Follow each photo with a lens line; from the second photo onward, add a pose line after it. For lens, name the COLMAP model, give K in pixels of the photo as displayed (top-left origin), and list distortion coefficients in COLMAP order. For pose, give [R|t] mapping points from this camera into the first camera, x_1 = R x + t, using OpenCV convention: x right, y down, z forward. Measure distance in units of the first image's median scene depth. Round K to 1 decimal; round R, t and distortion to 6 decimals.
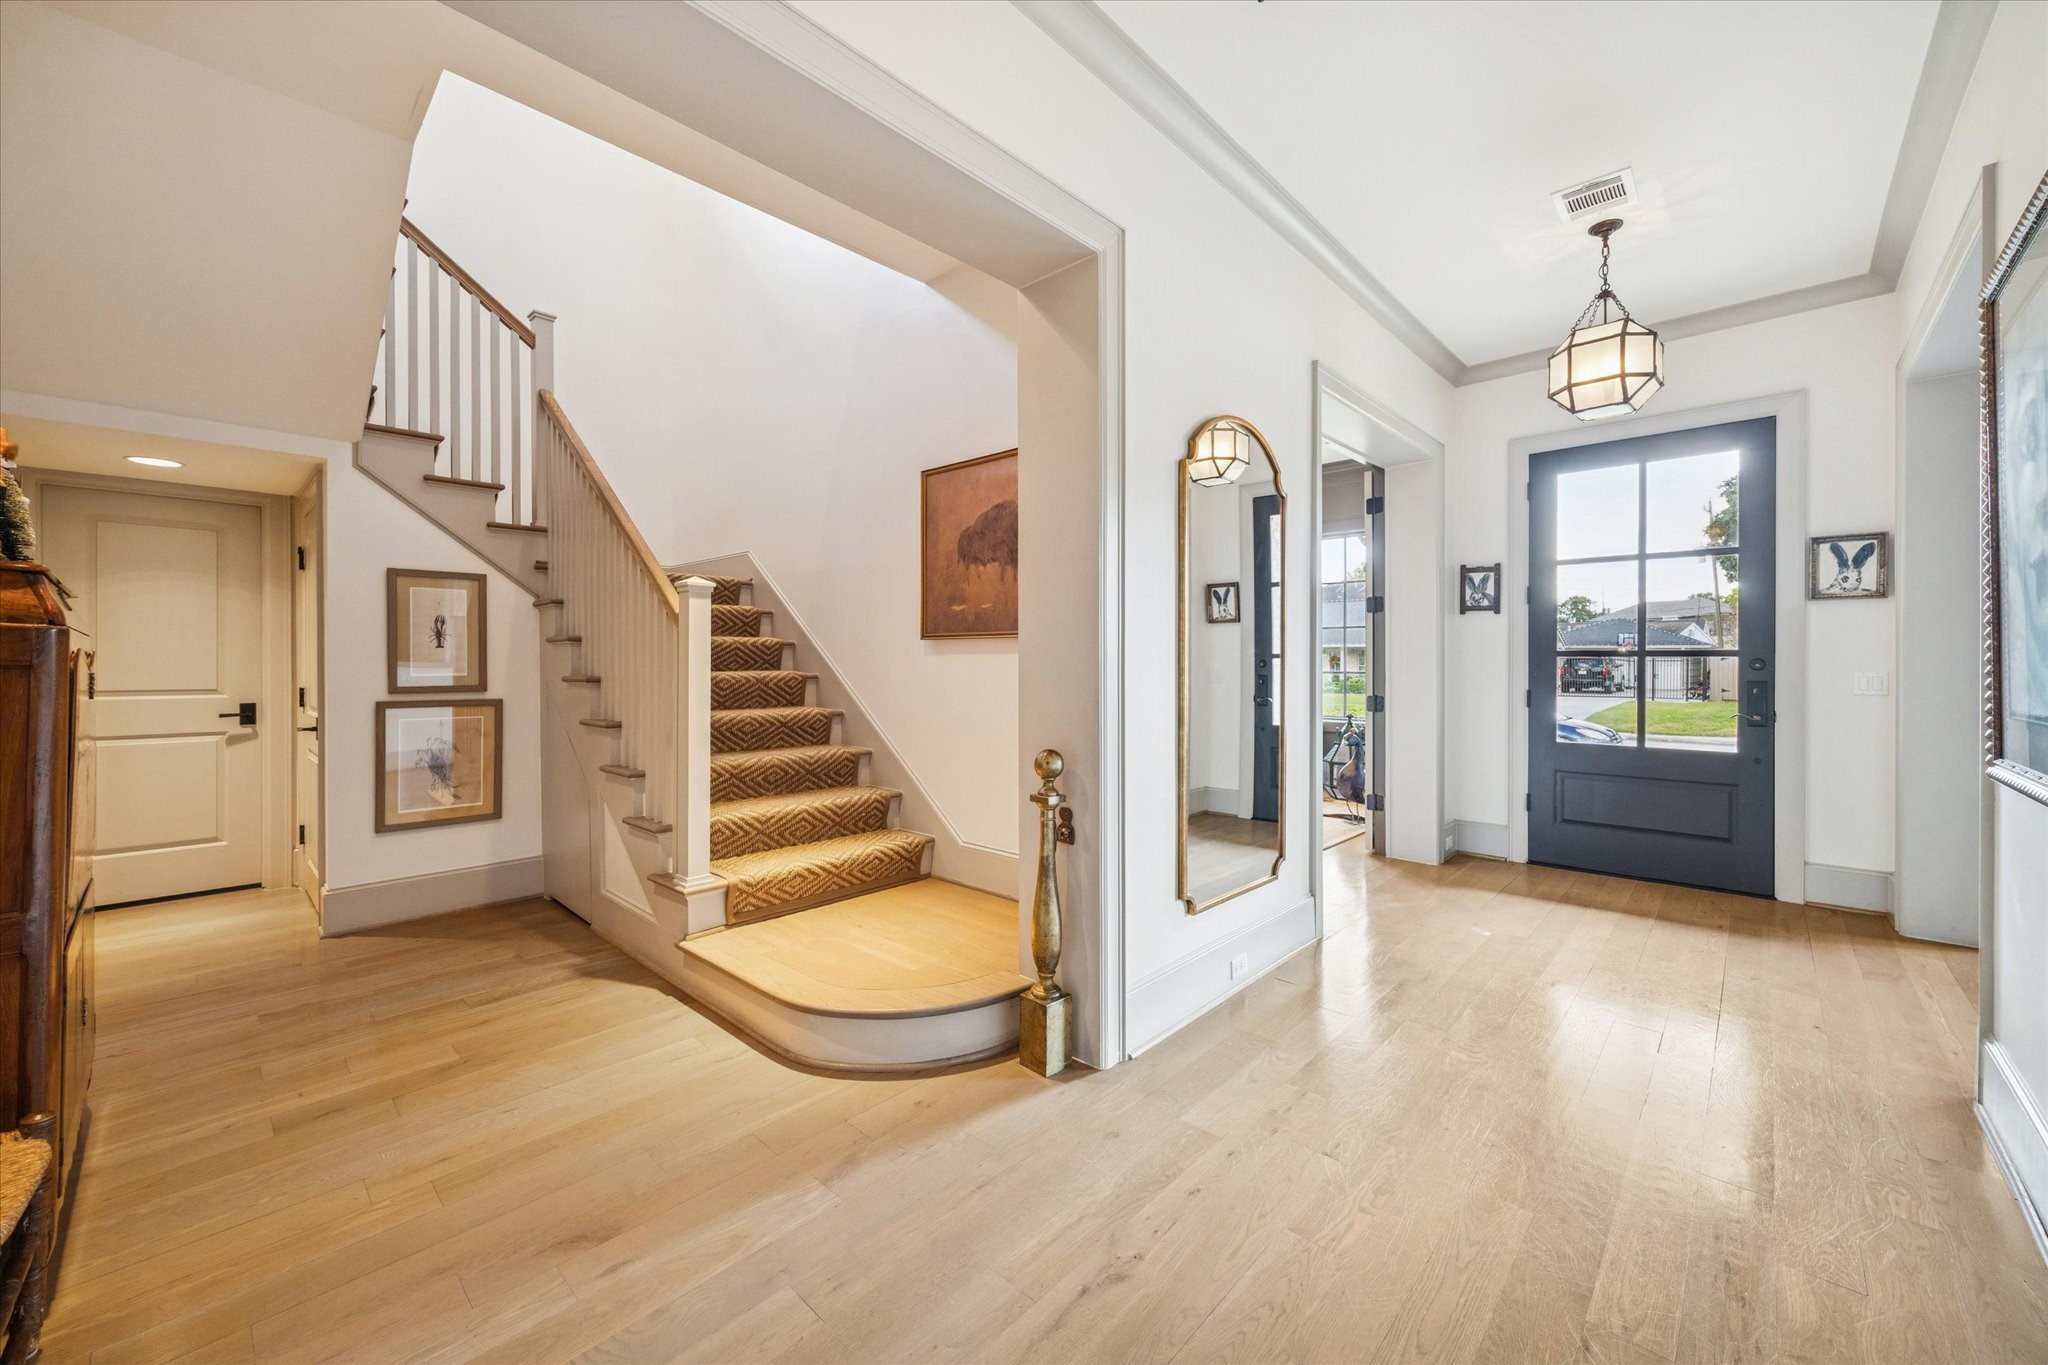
lens RADIAL K [[789.4, 0, 1014.5], [0, 789.4, 667.9], [0, 0, 1]] dist [0.001128, 0.000772]
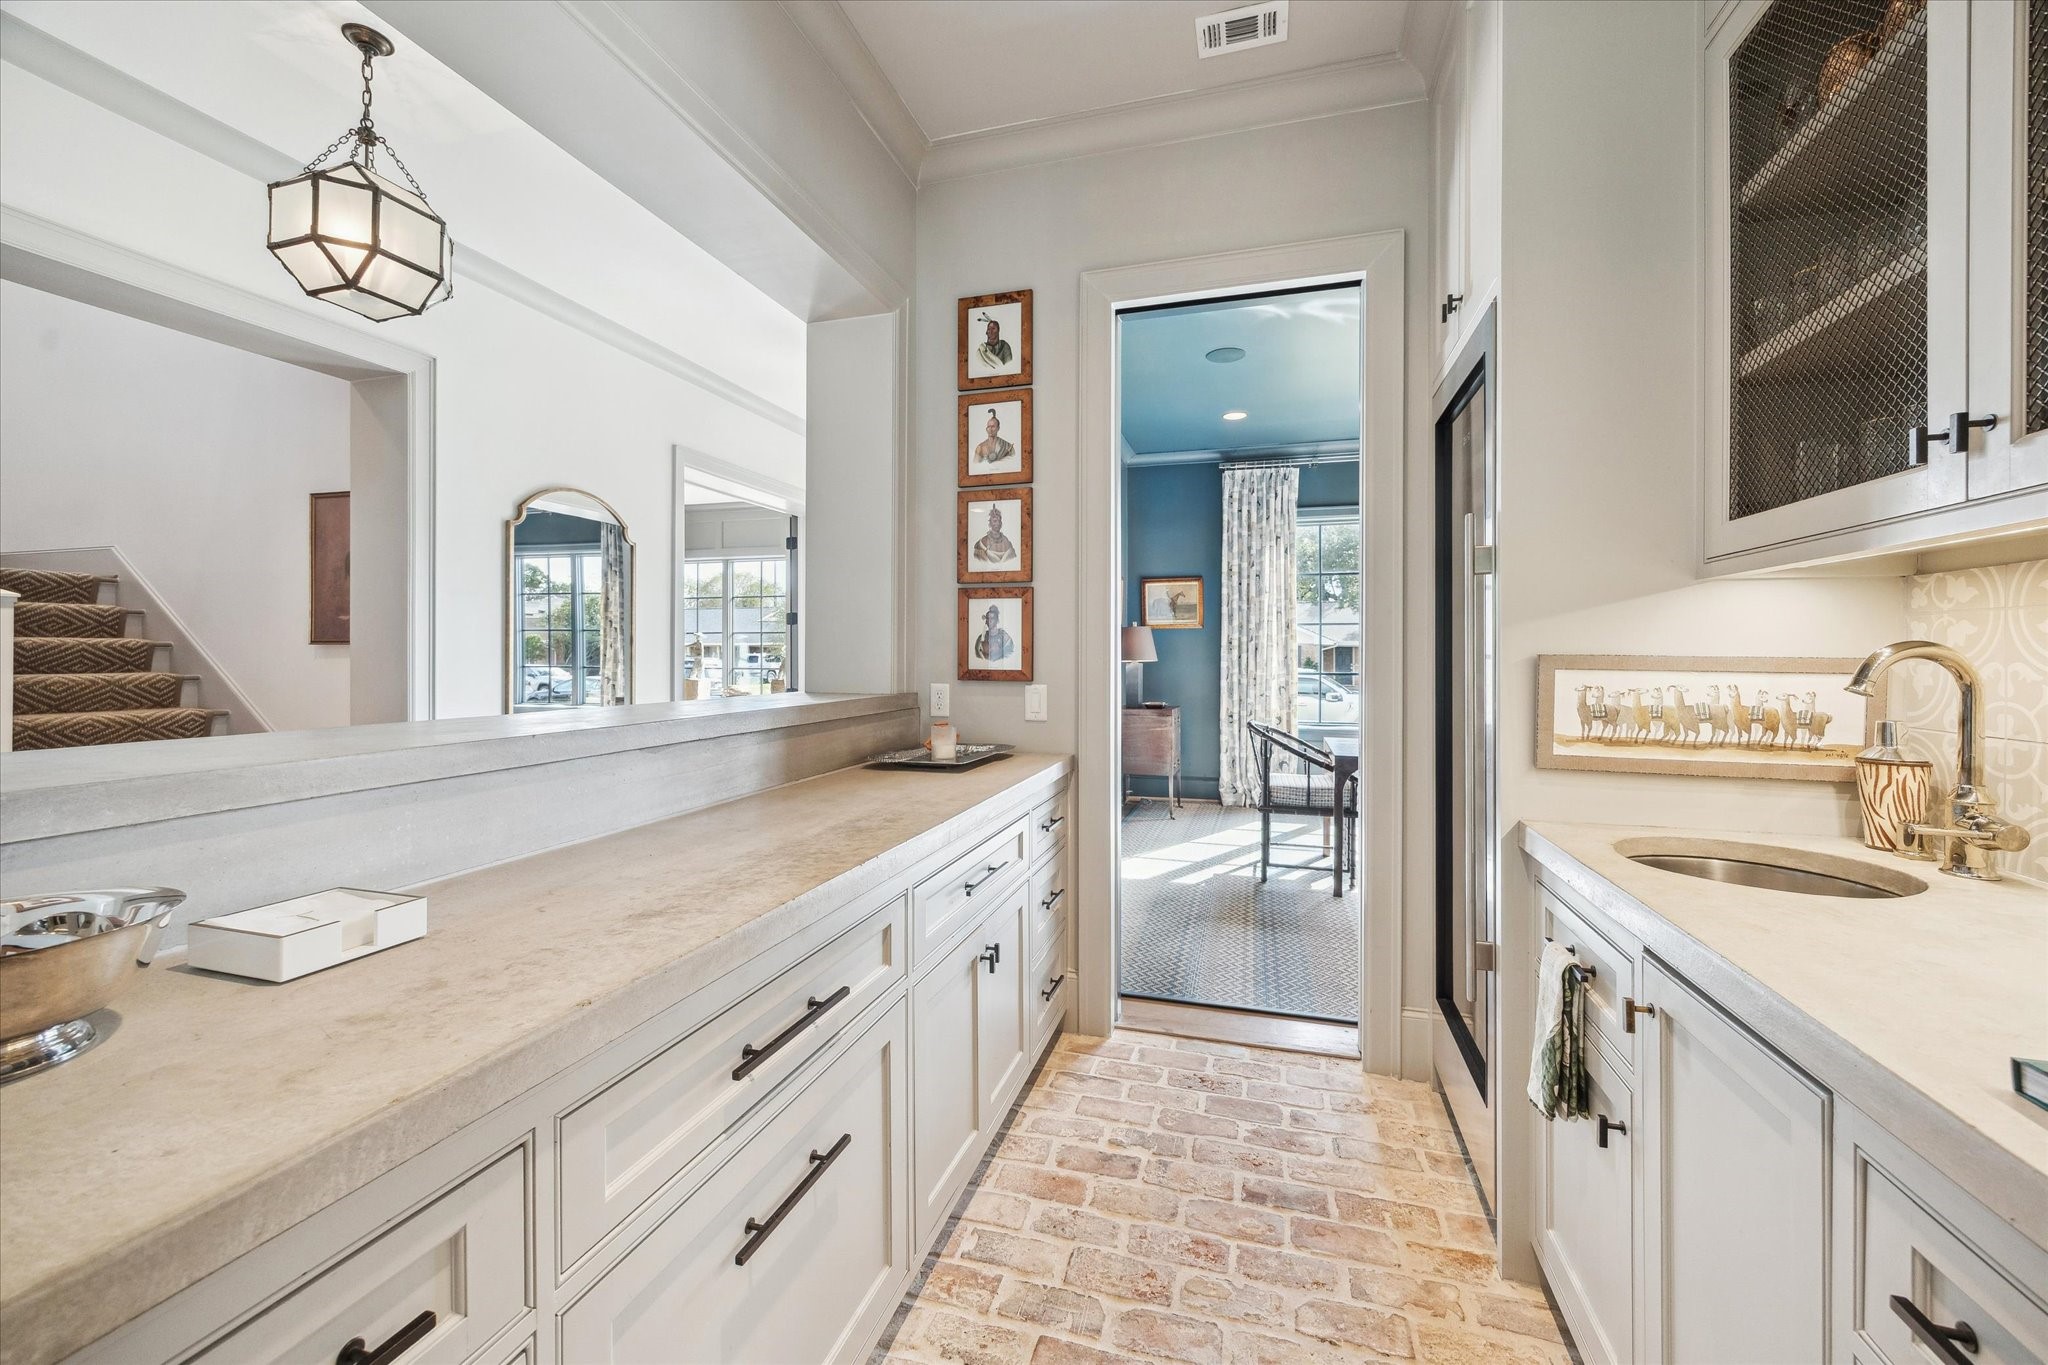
lens RADIAL K [[789.4, 0, 1042.7], [0, 789.4, 649.8], [0, 0, 1]] dist [0.001128, 0.000772]
pose [[0.891596, 0.006004, 0.452792, 0.317883], [0.000391, 0.999902, -0.014028, -0.012367], [-0.452832, 0.012685, 0.891506, -0.489208]]
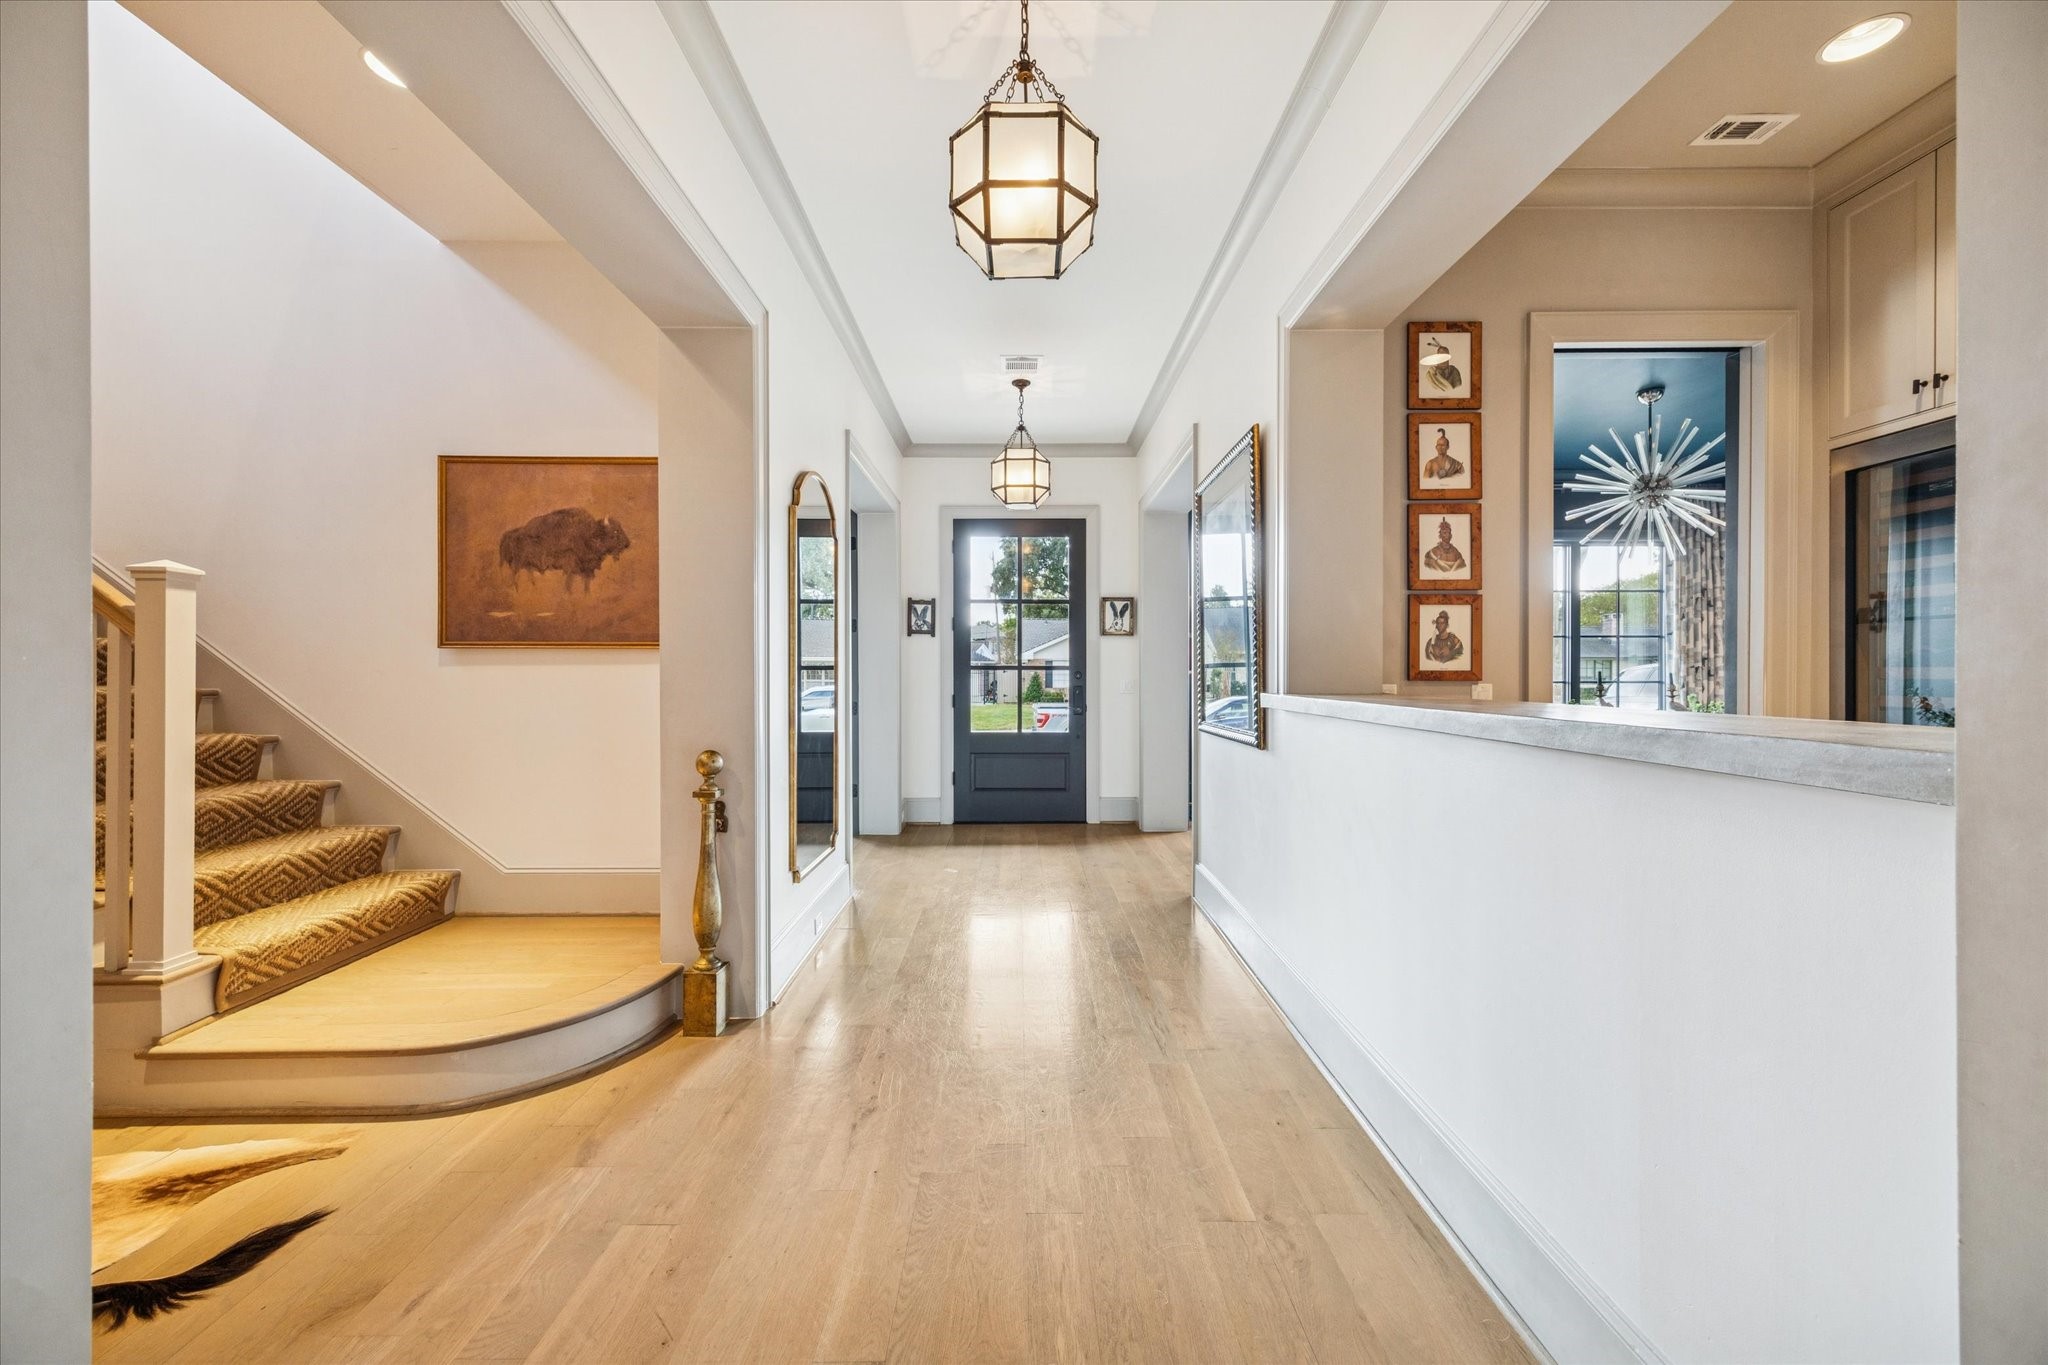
lens RADIAL K [[789.4, 0, 1030.0], [0, 789.4, 677.7], [0, 0, 1]] dist [0.001128, 0.000772]
pose [[0.726102, -0.003318, 0.687579, -0.260914], [0.005606, 0.999984, -0.001094, 0.002114], [-0.687564, 0.004649, 0.726109, -0.090536]]
